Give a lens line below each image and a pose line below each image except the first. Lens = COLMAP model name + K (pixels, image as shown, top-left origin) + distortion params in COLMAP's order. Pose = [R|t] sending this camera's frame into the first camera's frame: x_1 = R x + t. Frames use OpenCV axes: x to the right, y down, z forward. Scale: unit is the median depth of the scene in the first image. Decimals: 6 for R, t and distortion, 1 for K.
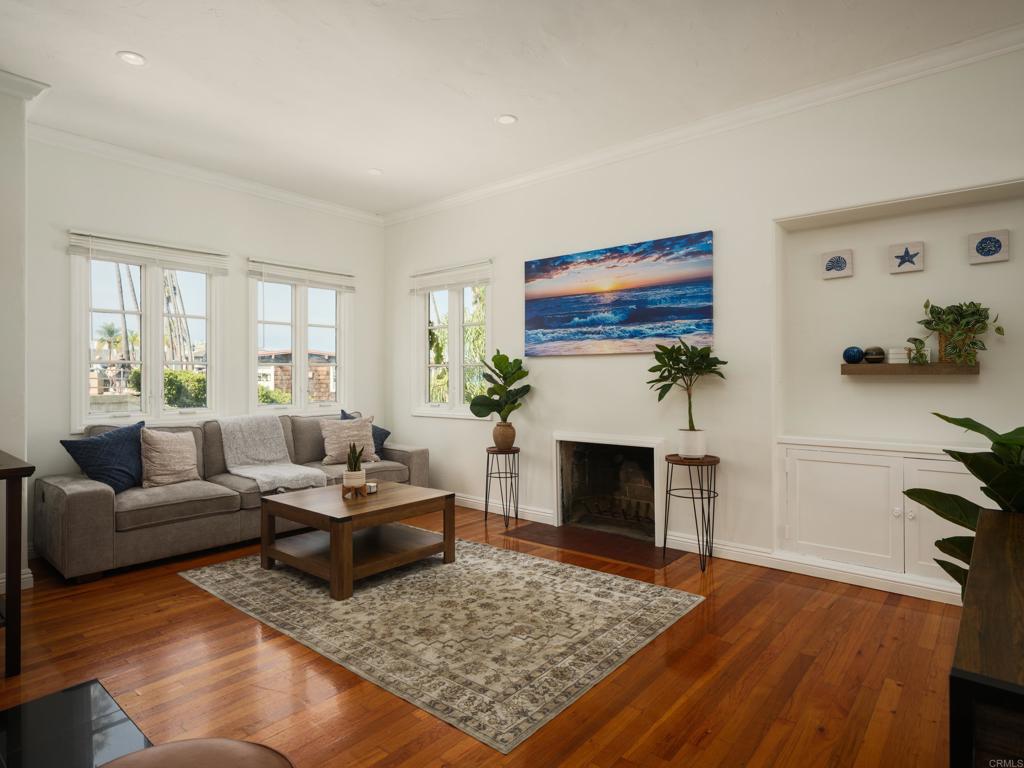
lens RADIAL K [[569.6, 0, 514.7], [0, 569.6, 374.9], [0, 0, 1]] dist [-0.004273, -0.001268]
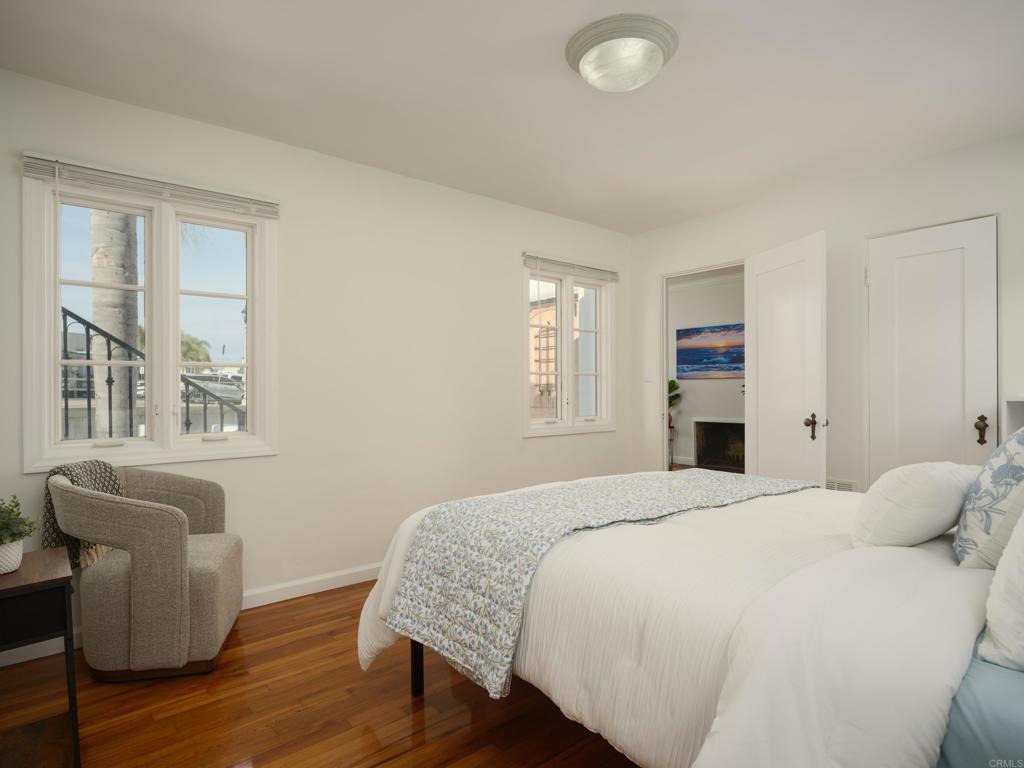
lens RADIAL K [[569.6, 0, 508.8], [0, 569.6, 387.2], [0, 0, 1]] dist [-0.004273, -0.001268]
pose [[0.982124, 0.002455, -0.188220, -0.197266], [-0.003336, 0.999985, -0.004364, 0.007613], [0.188207, 0.004914, 0.982117, -1.117386]]
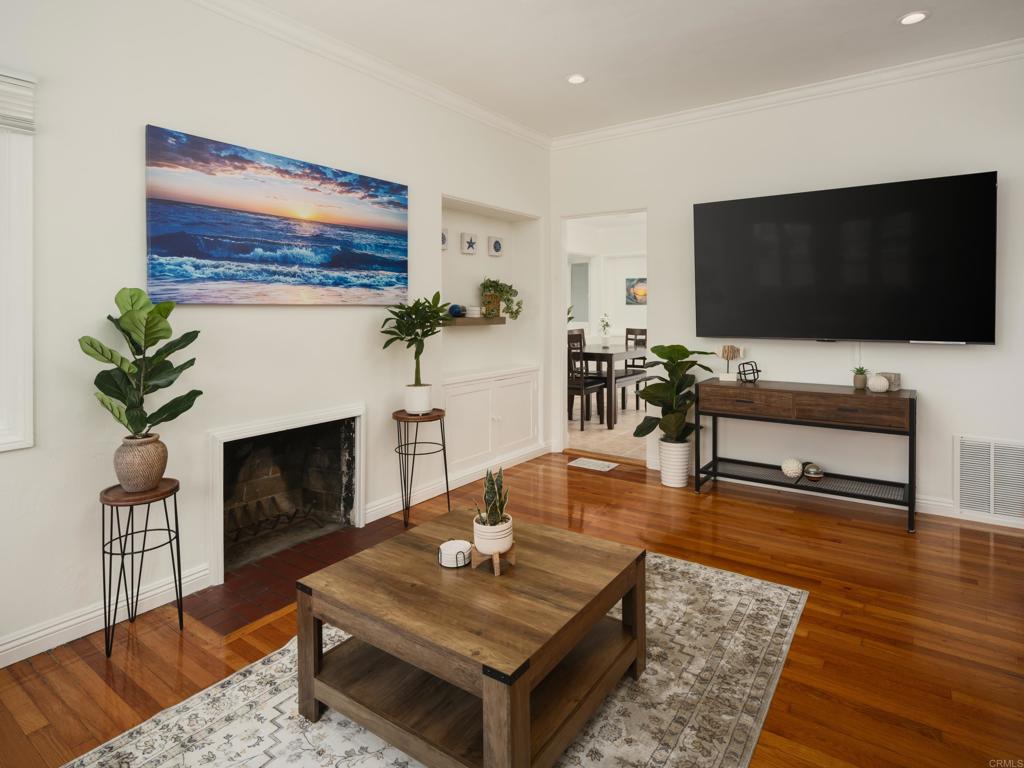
lens RADIAL K [[569.6, 0, 498.6], [0, 569.6, 324.5], [0, 0, 1]] dist [-0.004273, -0.001268]
pose [[-0.061902, -0.019200, 0.997898, -0.589697], [0.009898, 0.999754, 0.019849, -0.023117], [-0.998033, 0.011106, -0.061696, 0.788495]]
